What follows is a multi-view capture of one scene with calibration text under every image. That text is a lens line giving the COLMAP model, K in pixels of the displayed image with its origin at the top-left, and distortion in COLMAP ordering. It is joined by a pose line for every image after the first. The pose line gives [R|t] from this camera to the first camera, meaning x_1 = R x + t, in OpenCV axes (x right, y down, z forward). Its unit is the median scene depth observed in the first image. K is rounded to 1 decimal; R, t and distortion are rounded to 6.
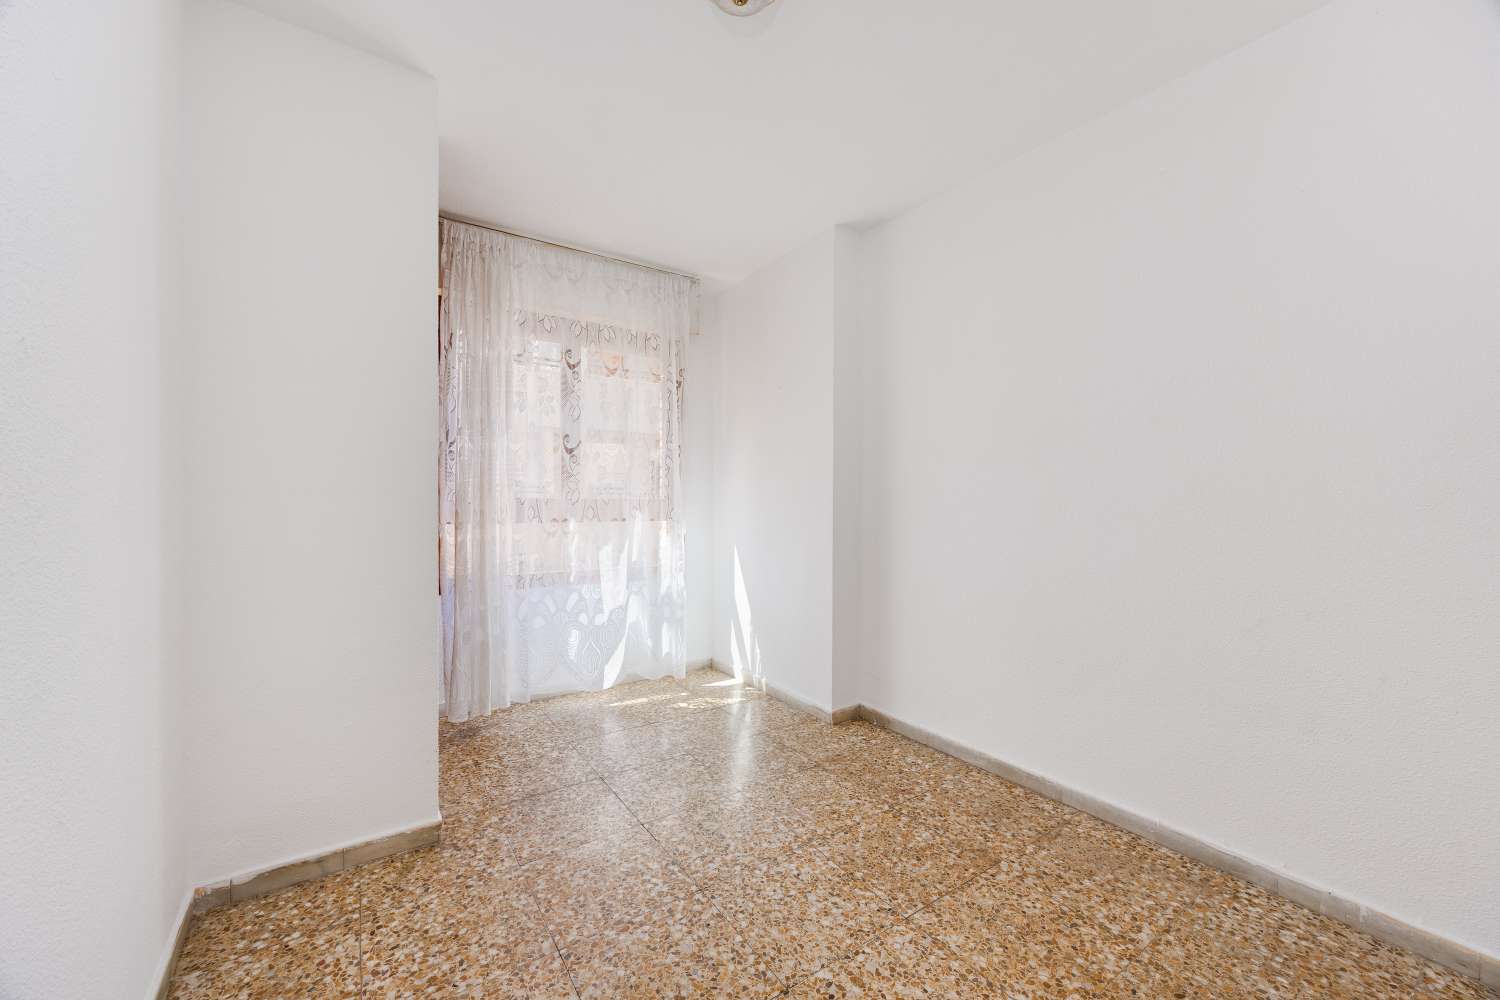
lens RADIAL K [[575.5, 0, 757.9], [0, 575.5, 502.9], [0, 0, 1]] dist [-0.002181, 0.000089]
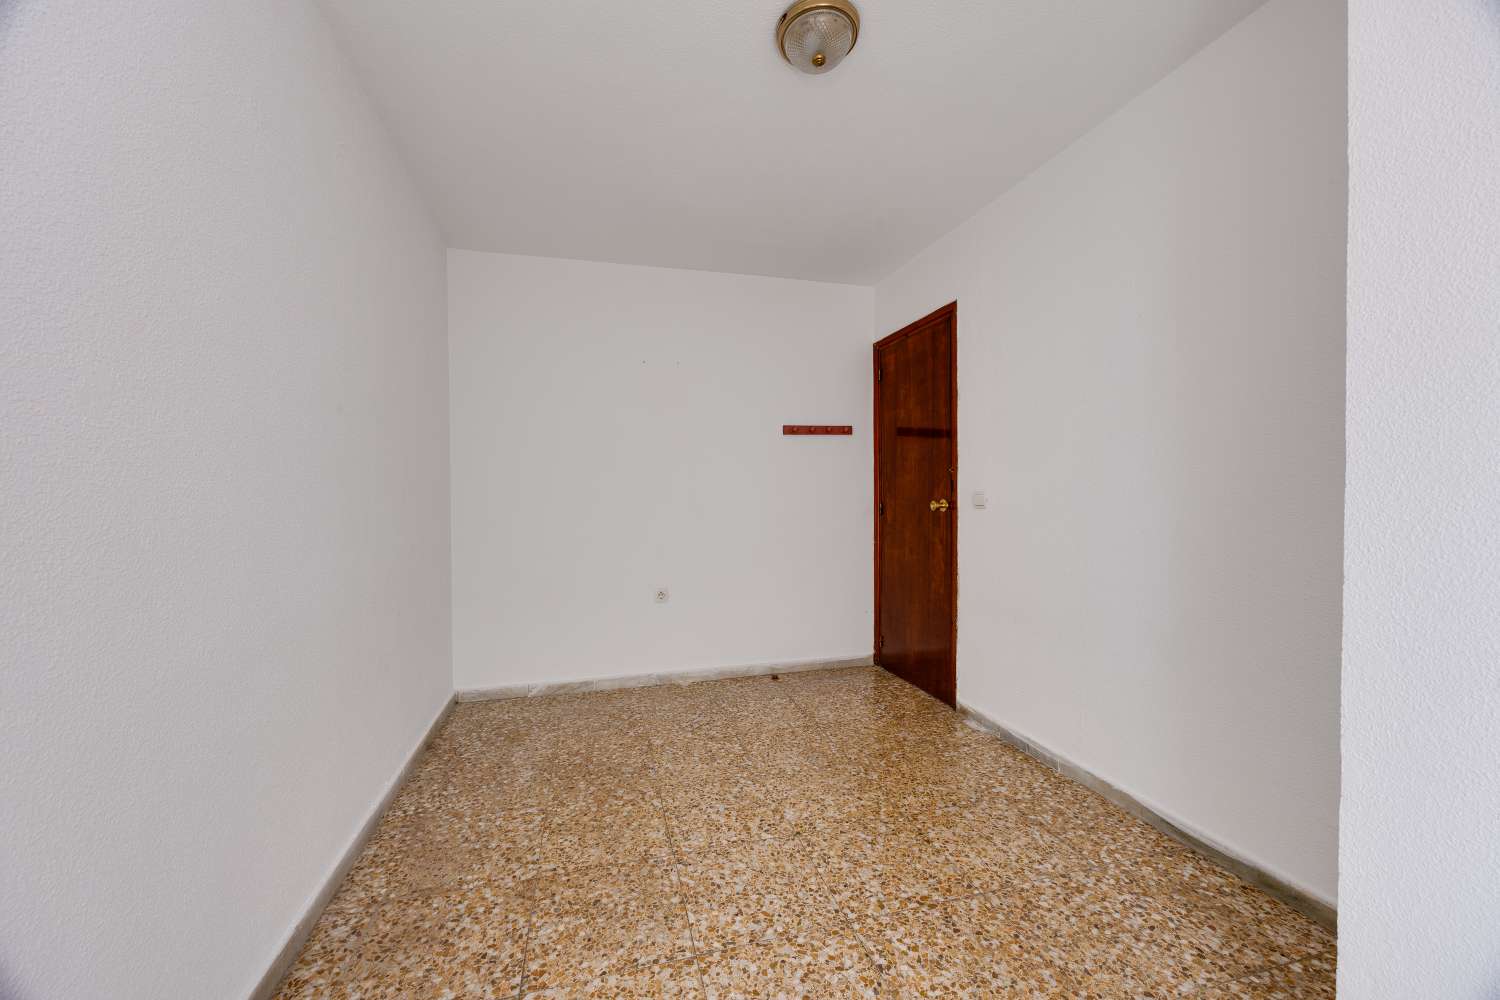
lens RADIAL K [[575.5, 0, 745.4], [0, 575.5, 496.6], [0, 0, 1]] dist [-0.002181, 0.000089]
pose [[-0.939111, -0.002418, 0.343605, -0.261216], [0.000264, 0.999970, 0.007758, -0.008318], [-0.343613, 0.007376, -0.939082, 1.936909]]
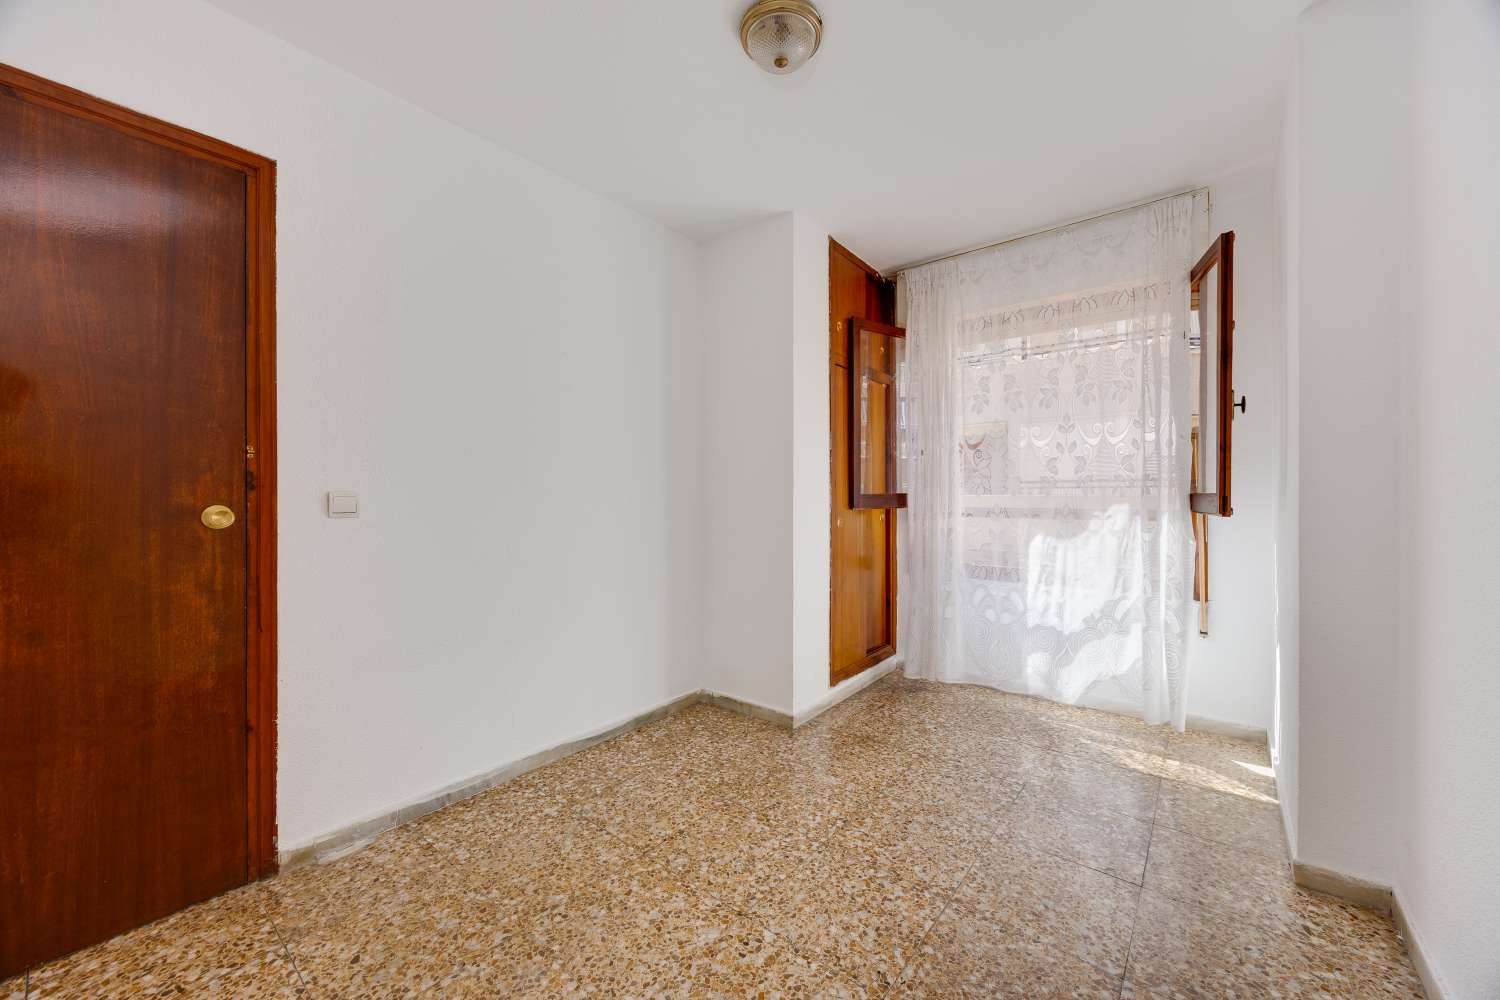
lens RADIAL K [[575.5, 0, 741.3], [0, 575.5, 498.9], [0, 0, 1]] dist [-0.002181, 0.000089]
pose [[0.265943, -0.000393, -0.963989, 0.952080], [-0.001469, 0.999999, -0.000813, 0.003439], [0.963988, 0.001633, 0.265942, 0.555205]]
